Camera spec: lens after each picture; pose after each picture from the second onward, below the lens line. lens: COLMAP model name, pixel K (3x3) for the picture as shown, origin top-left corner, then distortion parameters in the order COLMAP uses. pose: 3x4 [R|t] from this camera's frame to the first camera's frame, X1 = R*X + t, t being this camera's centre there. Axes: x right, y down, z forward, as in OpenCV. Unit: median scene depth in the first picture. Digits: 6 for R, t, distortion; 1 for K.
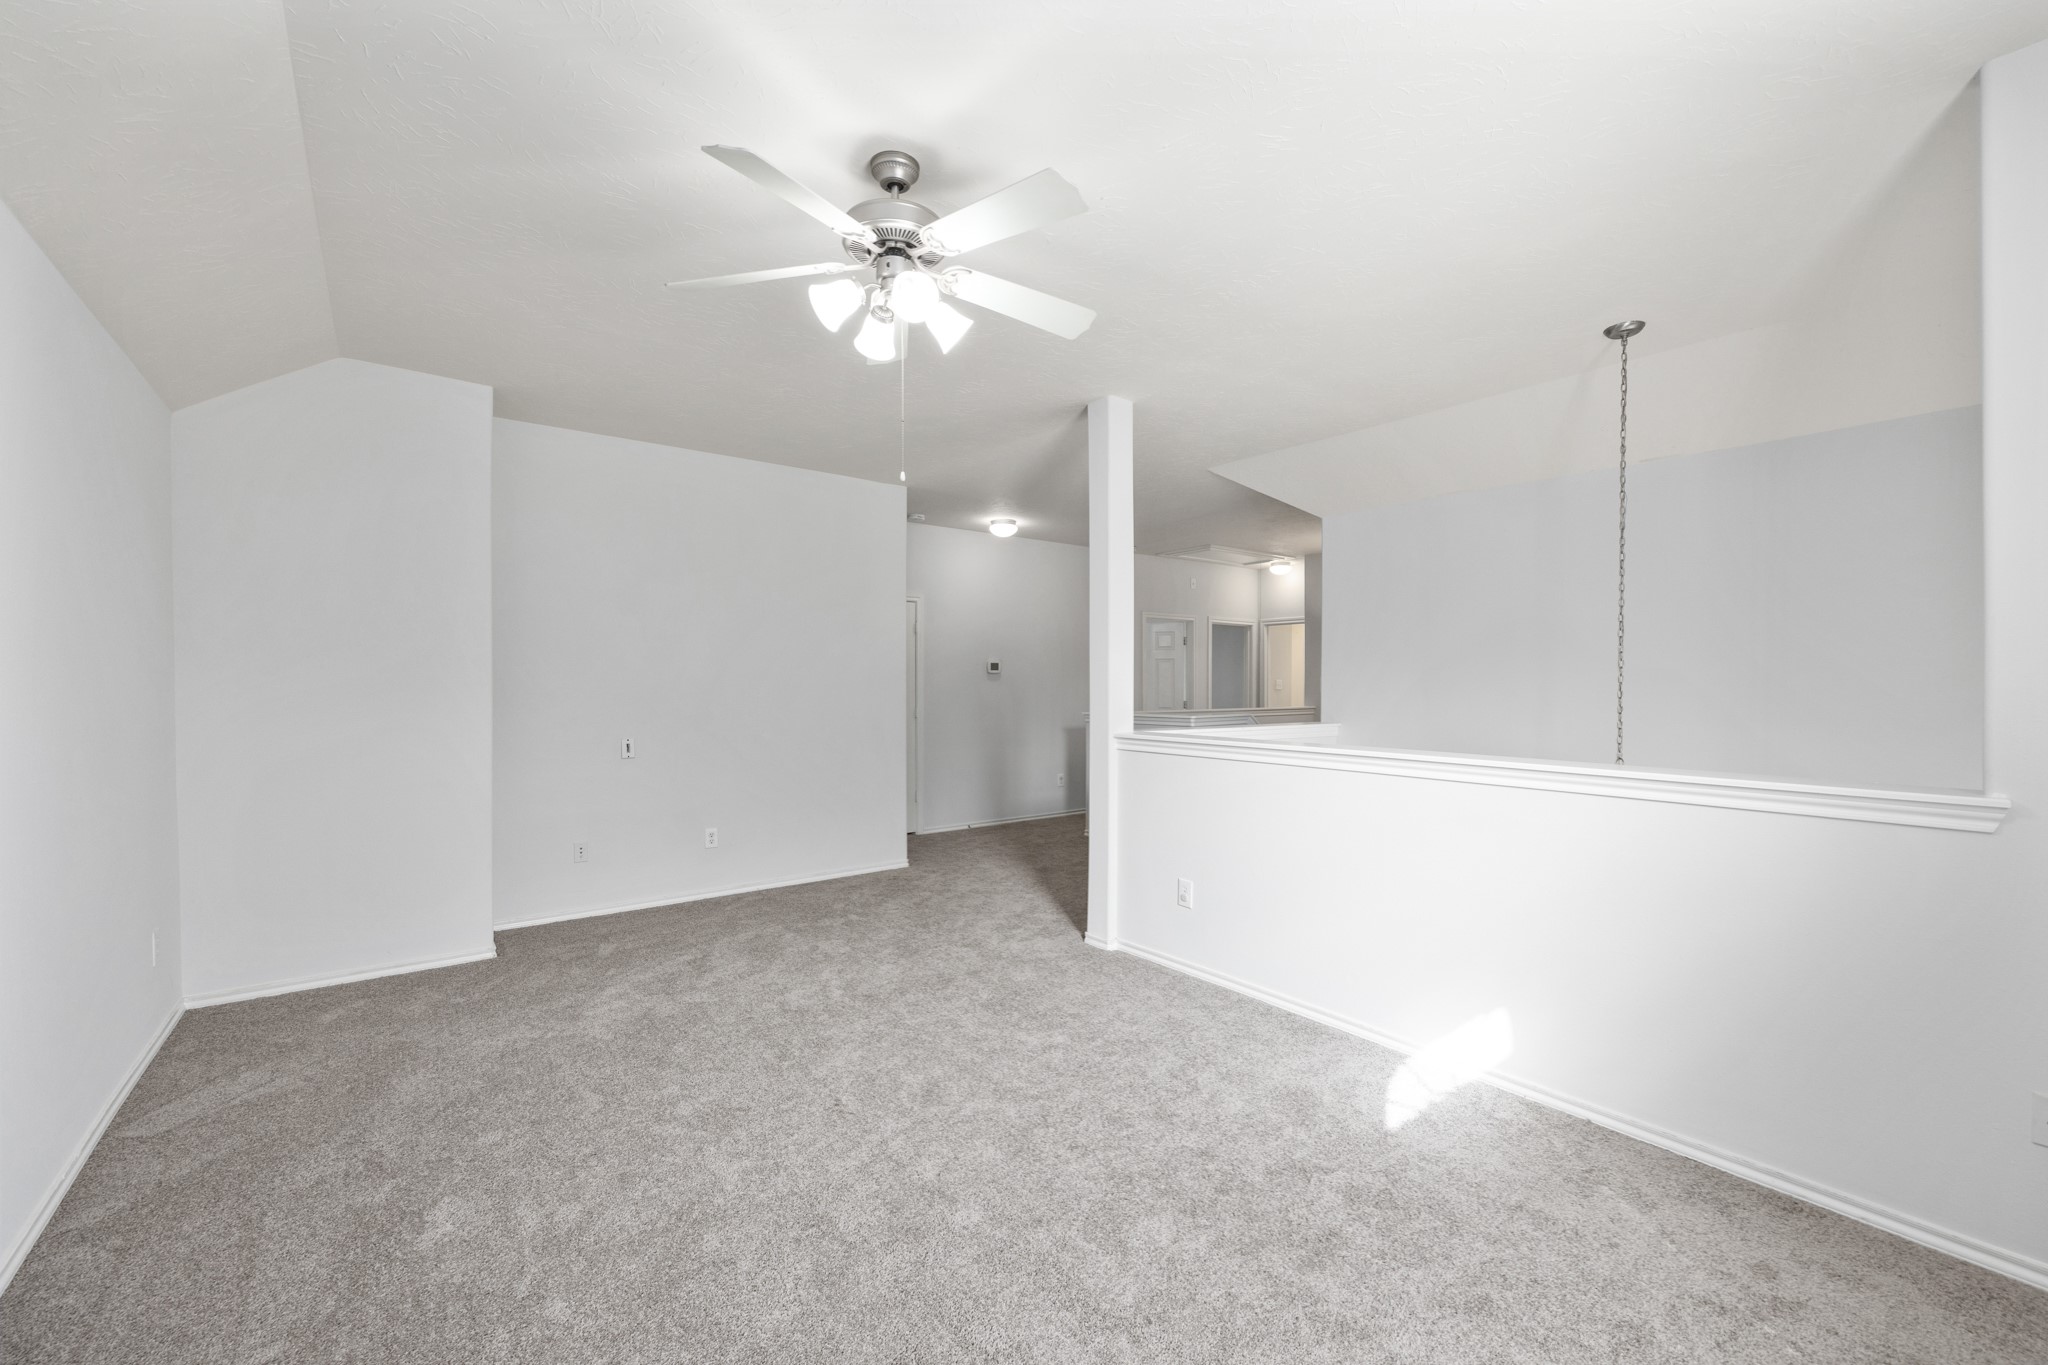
lens RADIAL K [[818.4, 0, 1024.2], [0, 818.4, 689.7], [0, 0, 1]] dist [0.001806, -0.000258]
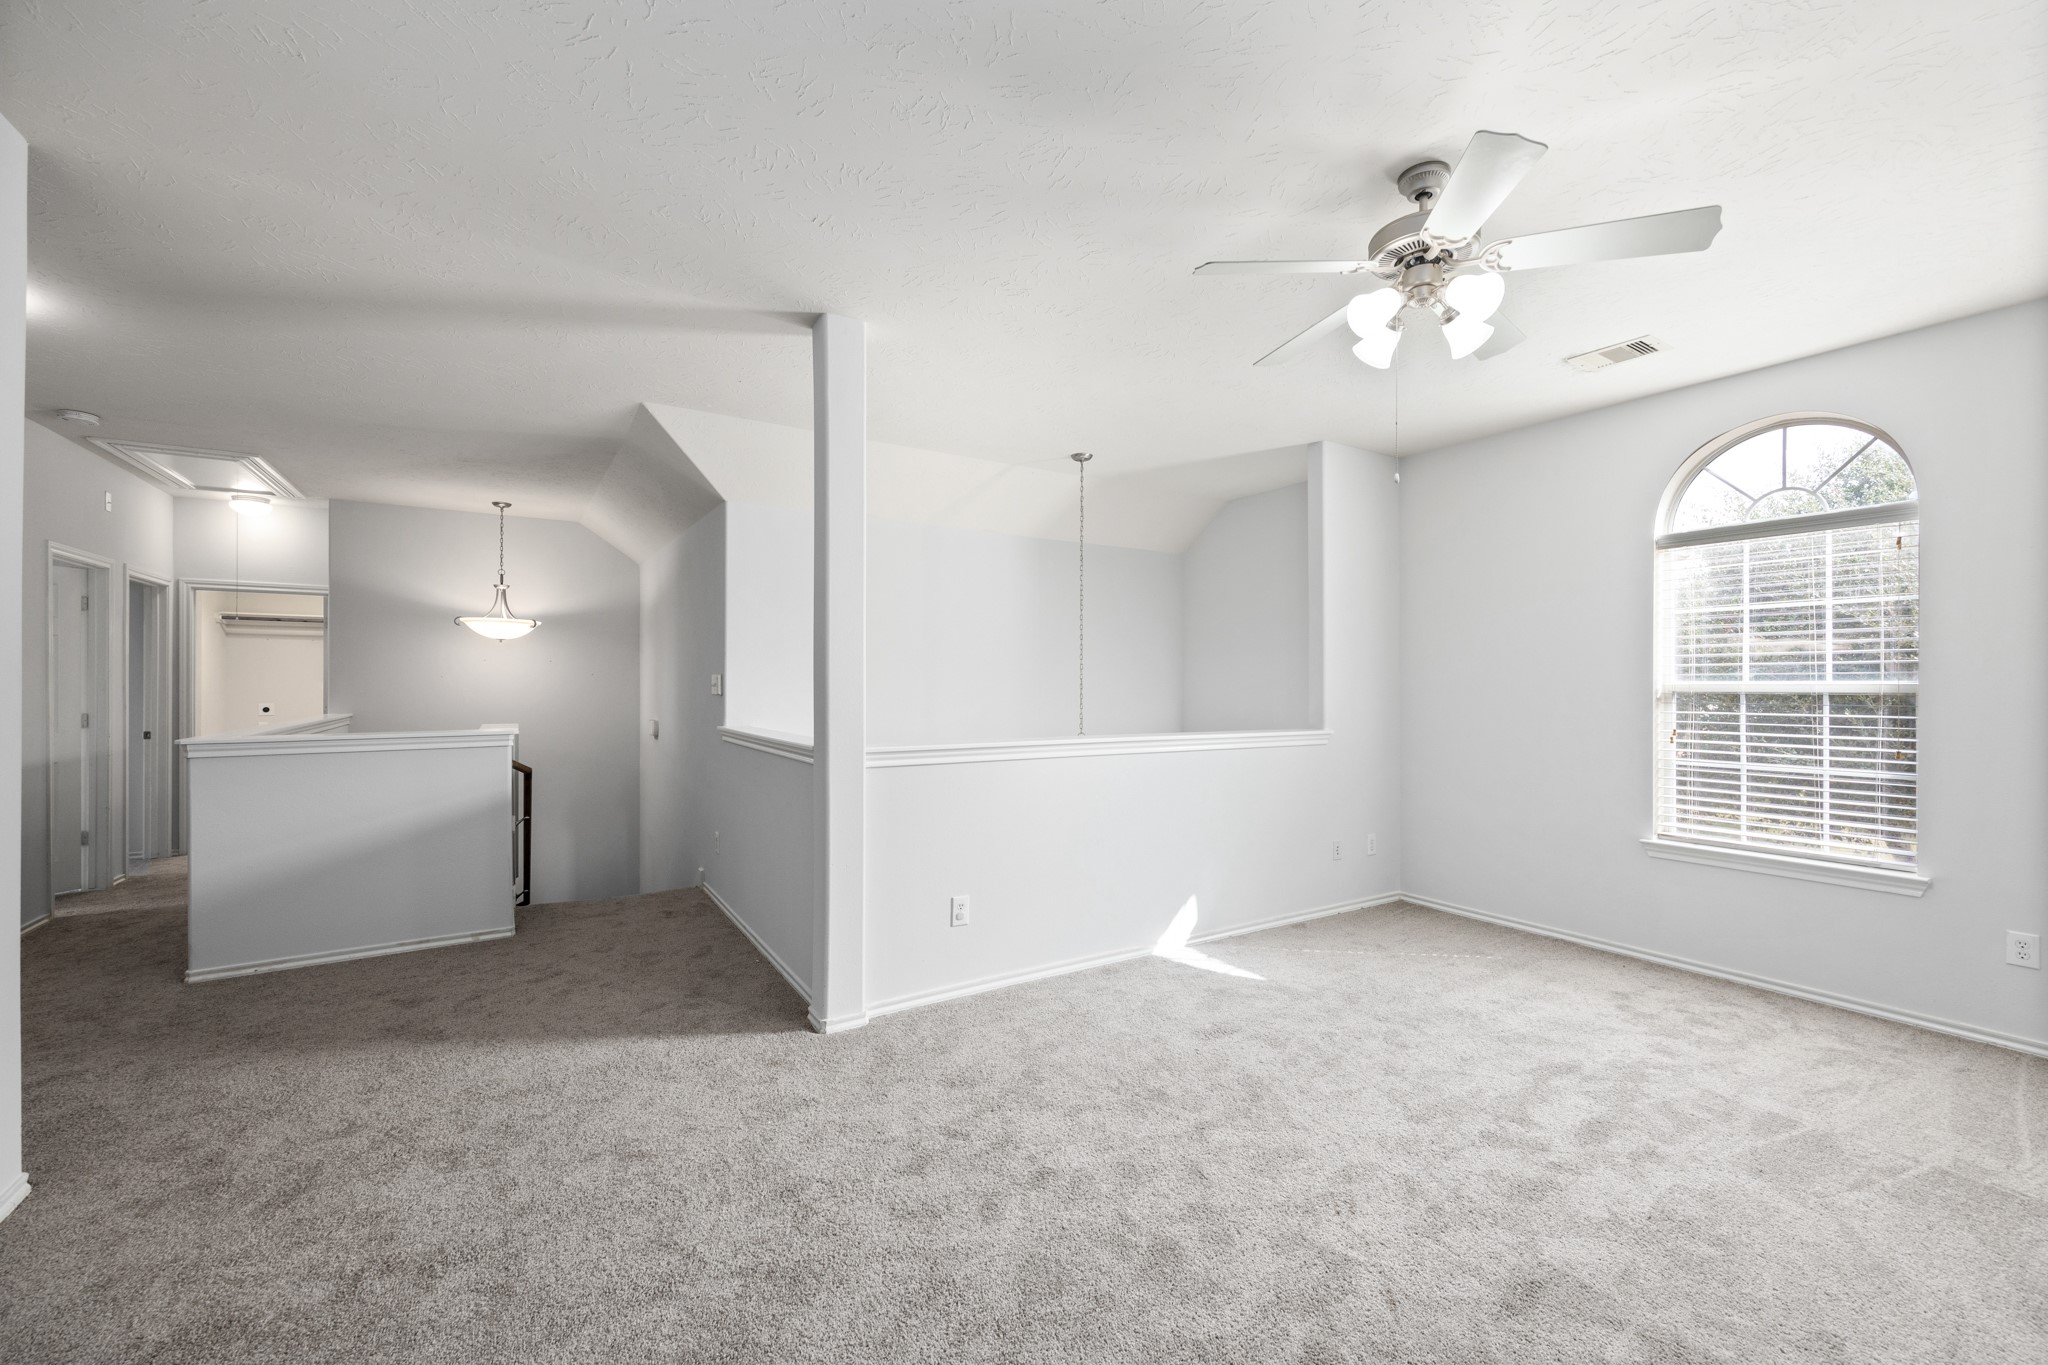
lens RADIAL K [[818.4, 0, 1023.1], [0, 818.4, 678.6], [0, 0, 1]] dist [0.001806, -0.000258]
pose [[0.107530, 0.003065, 0.994197, -0.722309], [0.004610, 0.999983, -0.003581, -0.010515], [-0.994191, 0.004969, 0.107514, 0.833909]]
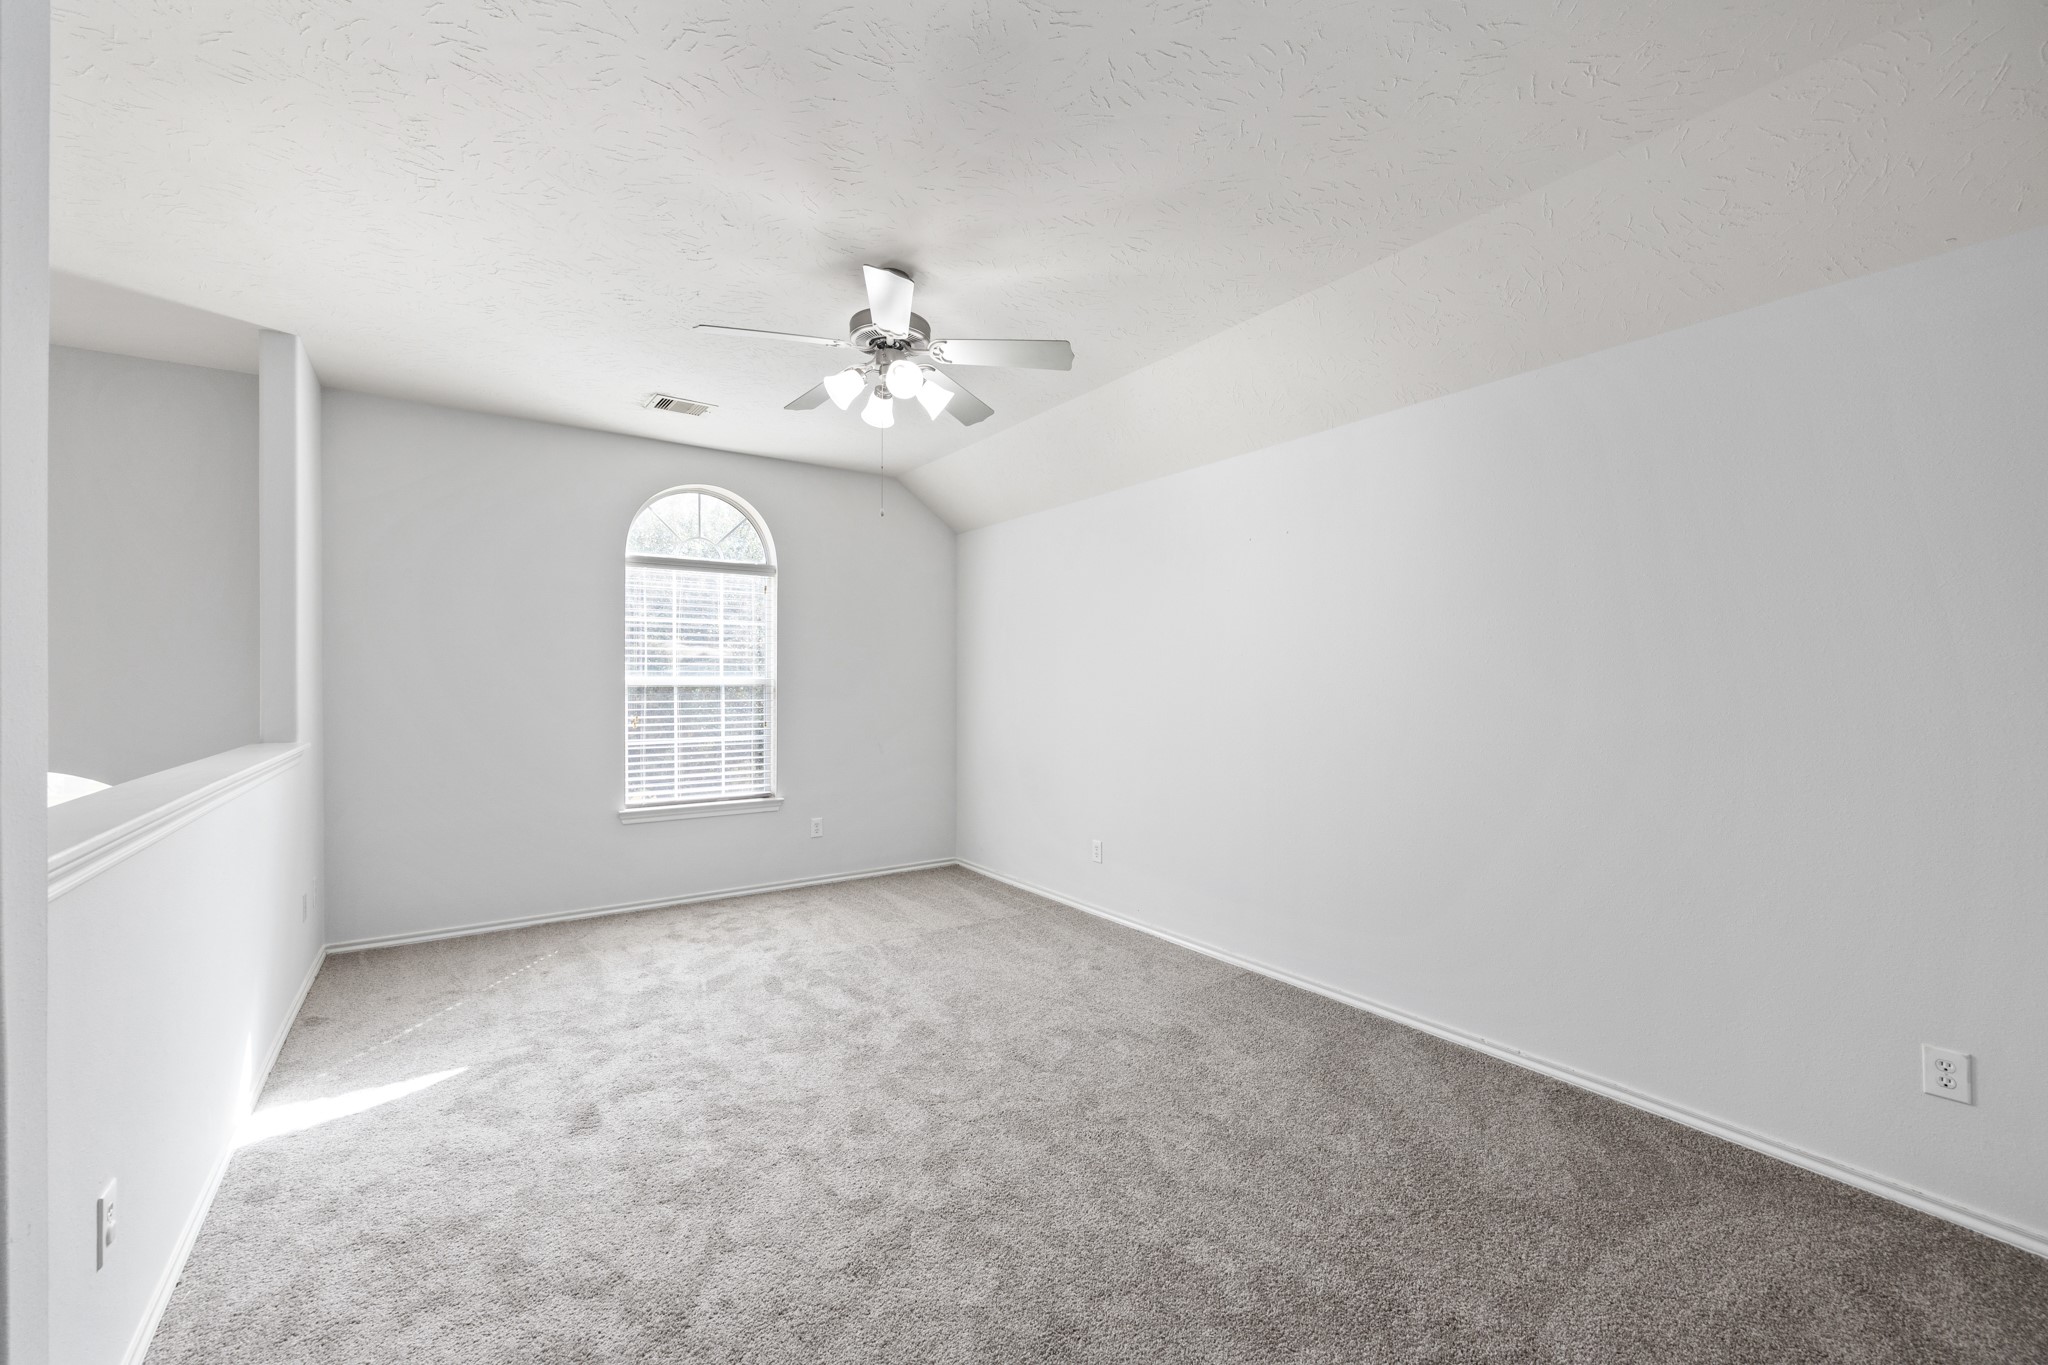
lens RADIAL K [[818.4, 0, 1021.9], [0, 818.4, 680.3], [0, 0, 1]] dist [0.001806, -0.000258]
pose [[-0.997729, -0.005963, 0.067086, -0.265735], [-0.005613, 0.999970, 0.005397, -0.011421], [-0.067117, 0.005008, -0.997733, 1.360286]]
